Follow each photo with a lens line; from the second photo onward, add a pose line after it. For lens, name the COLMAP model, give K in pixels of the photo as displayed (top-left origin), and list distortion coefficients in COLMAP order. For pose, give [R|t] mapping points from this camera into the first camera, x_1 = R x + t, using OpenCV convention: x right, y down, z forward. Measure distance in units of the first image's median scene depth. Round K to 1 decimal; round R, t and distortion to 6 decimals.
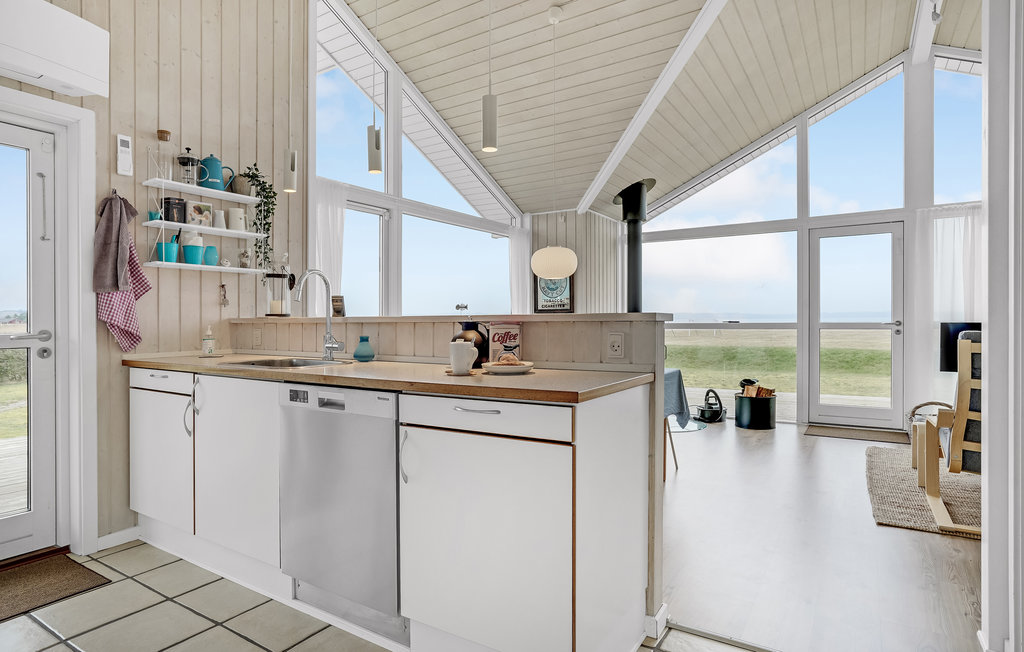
lens RADIAL K [[550.7, 0, 512.0], [0, 550.7, 326.0], [0, 0, 1]] dist [-0.001436, 0.001941]
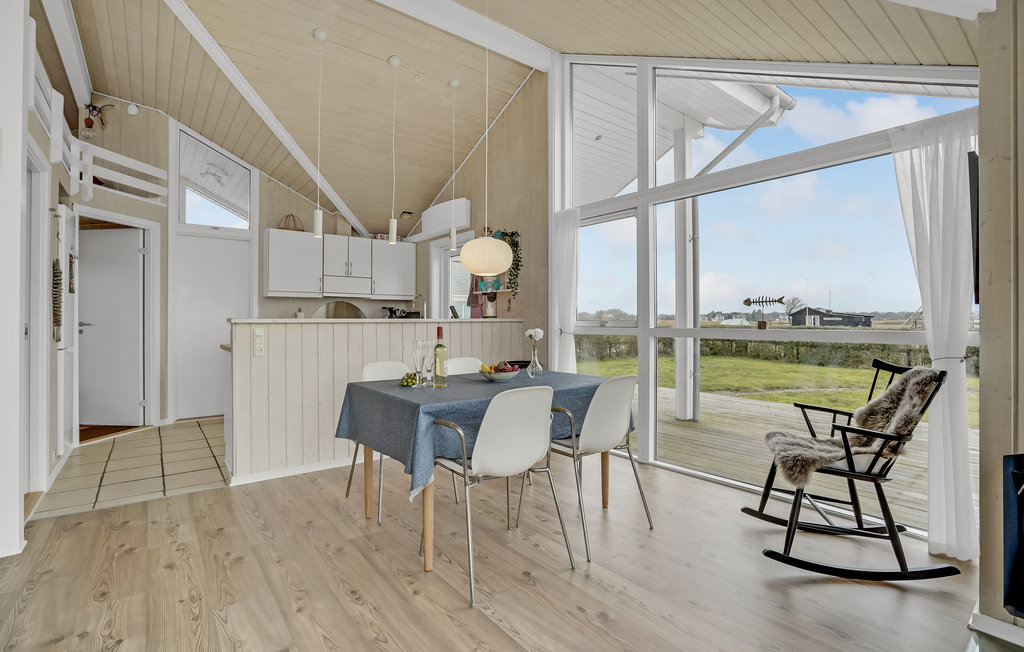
lens RADIAL K [[475.2, 0, 508.2], [0, 475.2, 315.9], [0, 0, 1]] dist [-0.011226, 0.000791]
pose [[-0.328398, -0.000076, -0.944540, 0.870730], [-0.008854, 0.999956, 0.002998, -0.026772], [0.944498, 0.009347, -0.328384, 1.425968]]
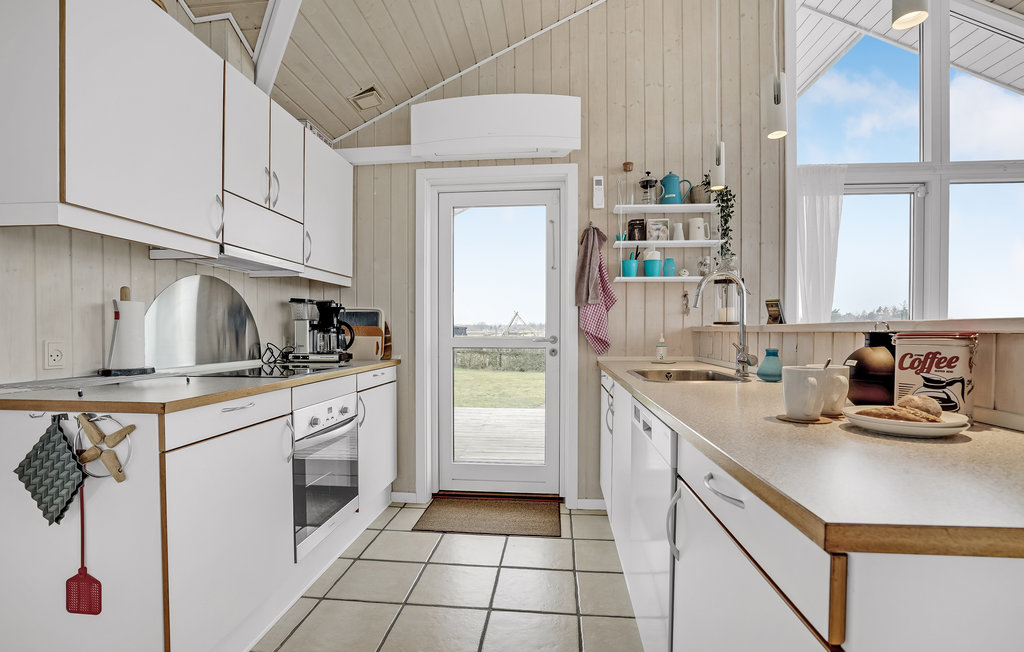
lens RADIAL K [[485.5, 0, 512.0], [0, 485.5, 338.5], [0, 0, 1]] dist [-0.052750, 0.018848]
pose [[0.458025, 0.021003, -0.888691, 0.127983], [-0.011822, 0.999776, 0.017536, -0.003276], [0.888861, 0.002475, 0.458171, 0.274461]]
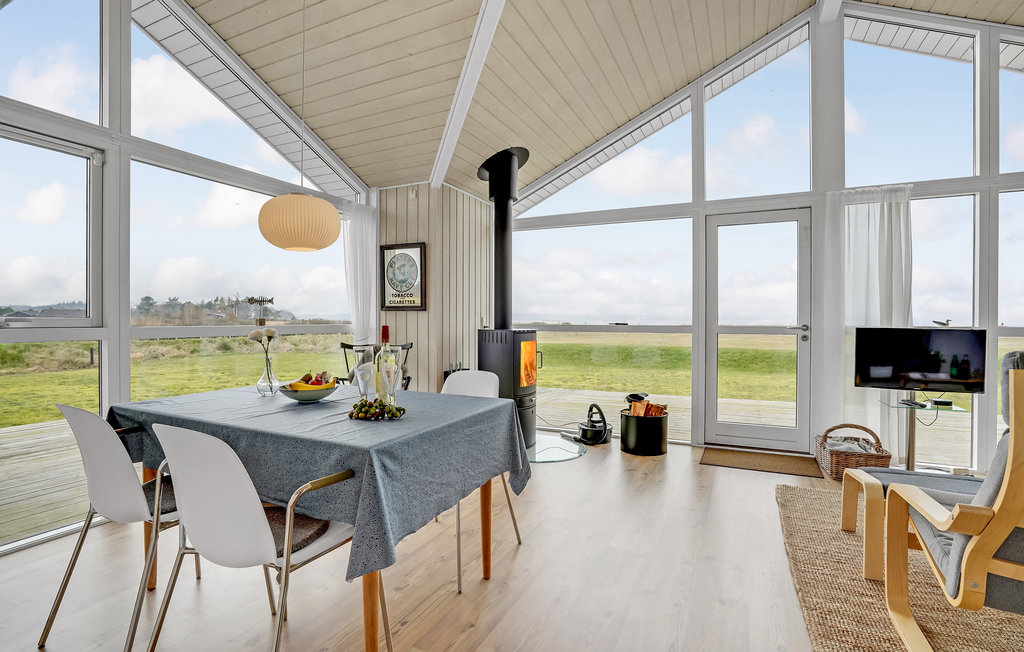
lens RADIAL K [[475.2, 0, 508.2], [0, 475.2, 315.9], [0, 0, 1]] dist [-0.011226, 0.000791]
pose [[0.994088, 0.010762, 0.108045, 0.272978], [-0.008692, 0.999770, -0.019615, -0.007702], [-0.108232, 0.018560, 0.993952, 0.527091]]
